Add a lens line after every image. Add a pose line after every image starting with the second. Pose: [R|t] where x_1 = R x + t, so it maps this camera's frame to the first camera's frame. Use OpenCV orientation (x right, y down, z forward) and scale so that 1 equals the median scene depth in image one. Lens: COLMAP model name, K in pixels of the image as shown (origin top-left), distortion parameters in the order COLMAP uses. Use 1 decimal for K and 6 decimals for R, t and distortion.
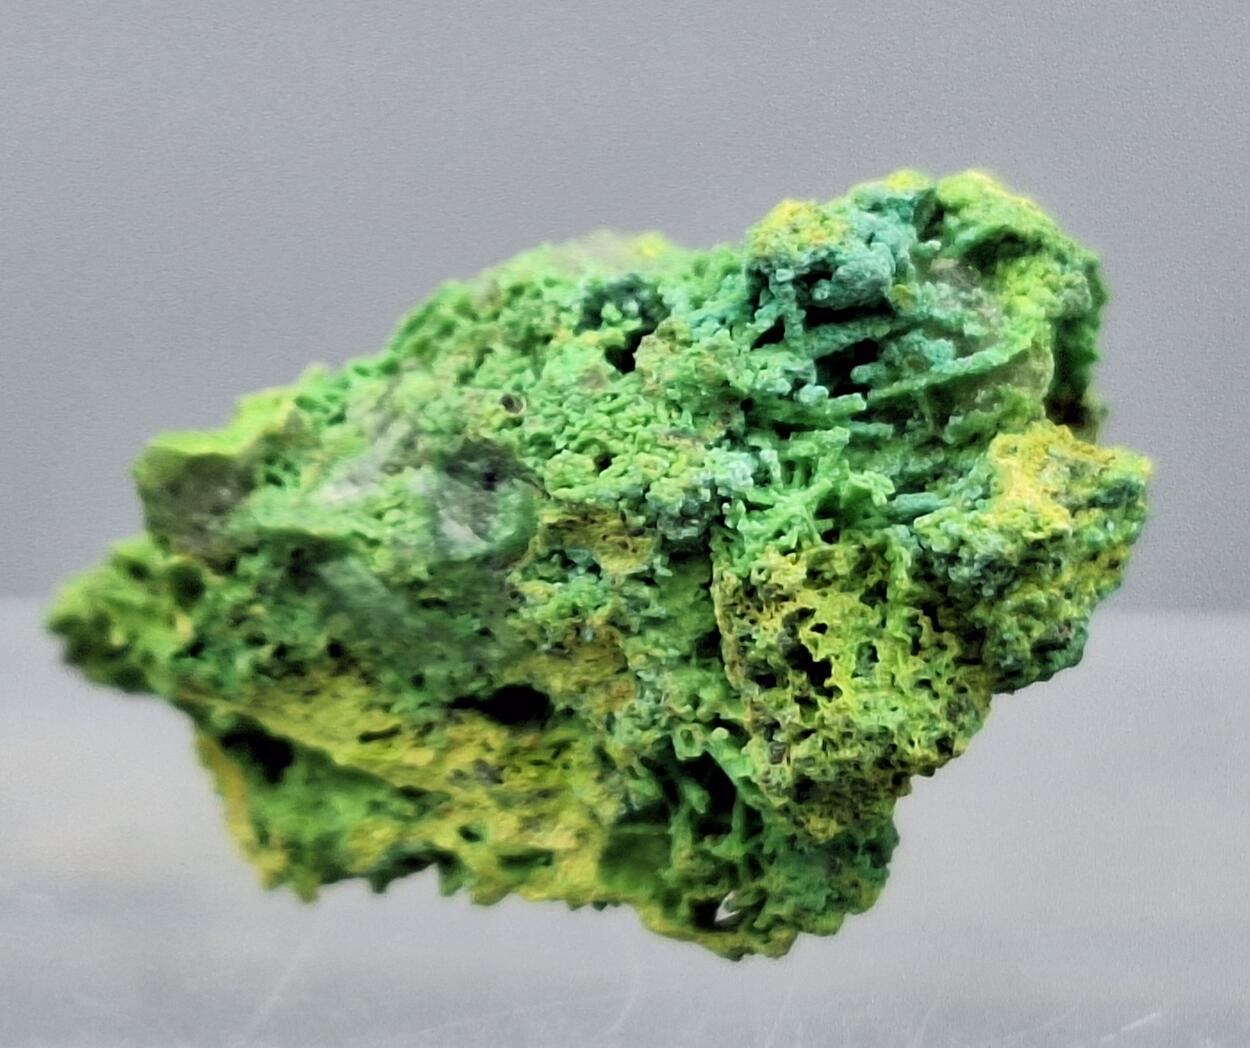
lens RADIAL K [[916.4, 0, 625.2], [0, 916.4, 572.1], [0, 0, 1]] dist [-0.004527, -0.001285]
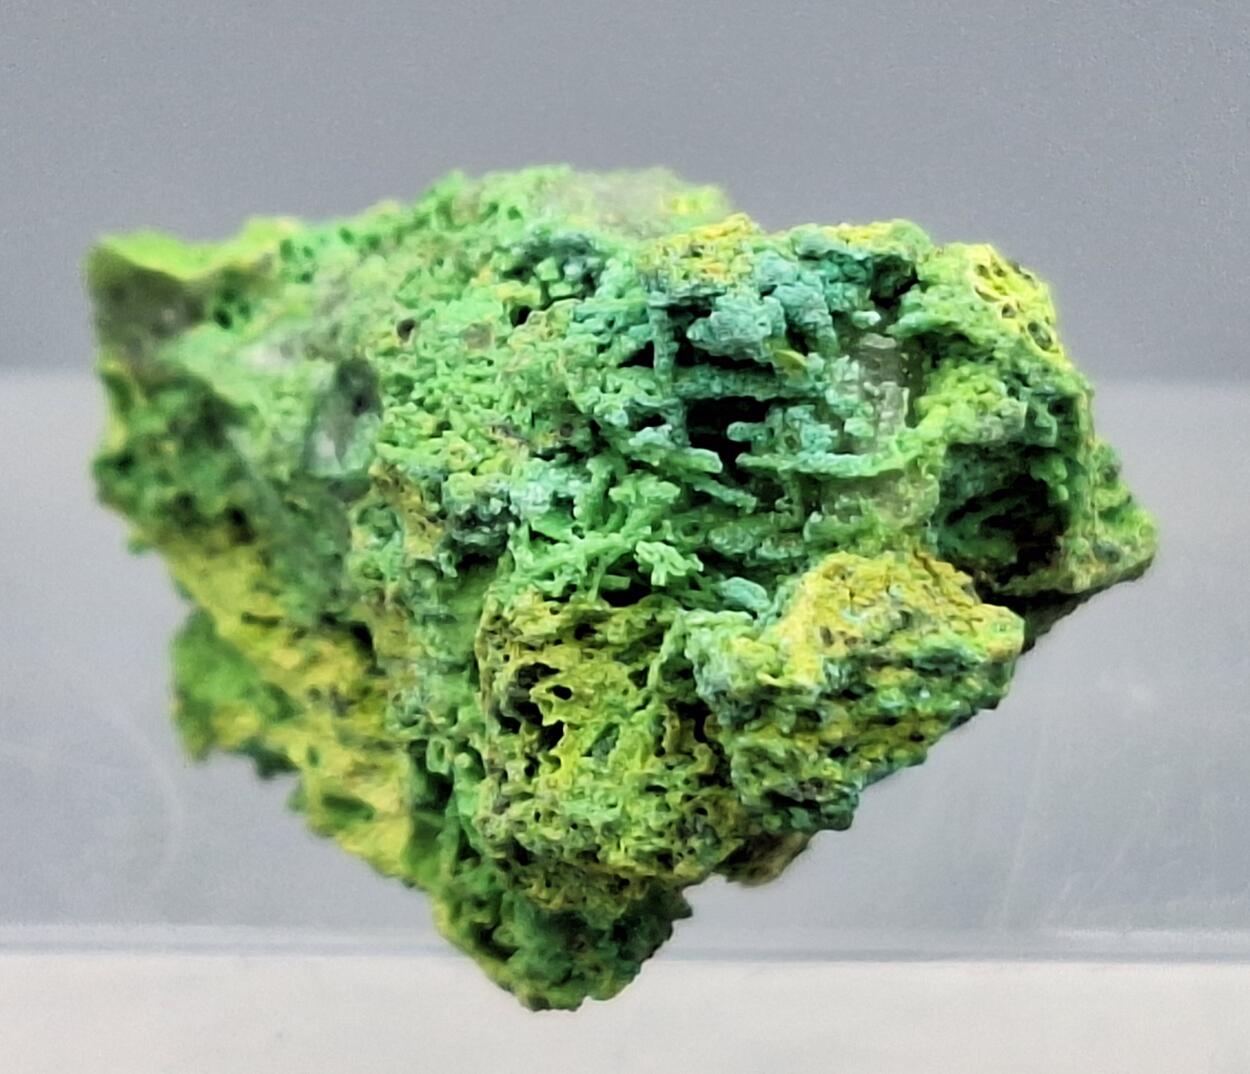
lens RADIAL K [[1034.5, 0, 625.0], [0, 1034.5, 537.0], [0, 0, 1]] dist [0.003239, 0.001316]
pose [[0.941092, 0.331975, -0.064327, 0.262174], [-0.330690, 0.943263, 0.029991, -0.119350], [0.070633, -0.006952, 0.997478, 0.006023]]
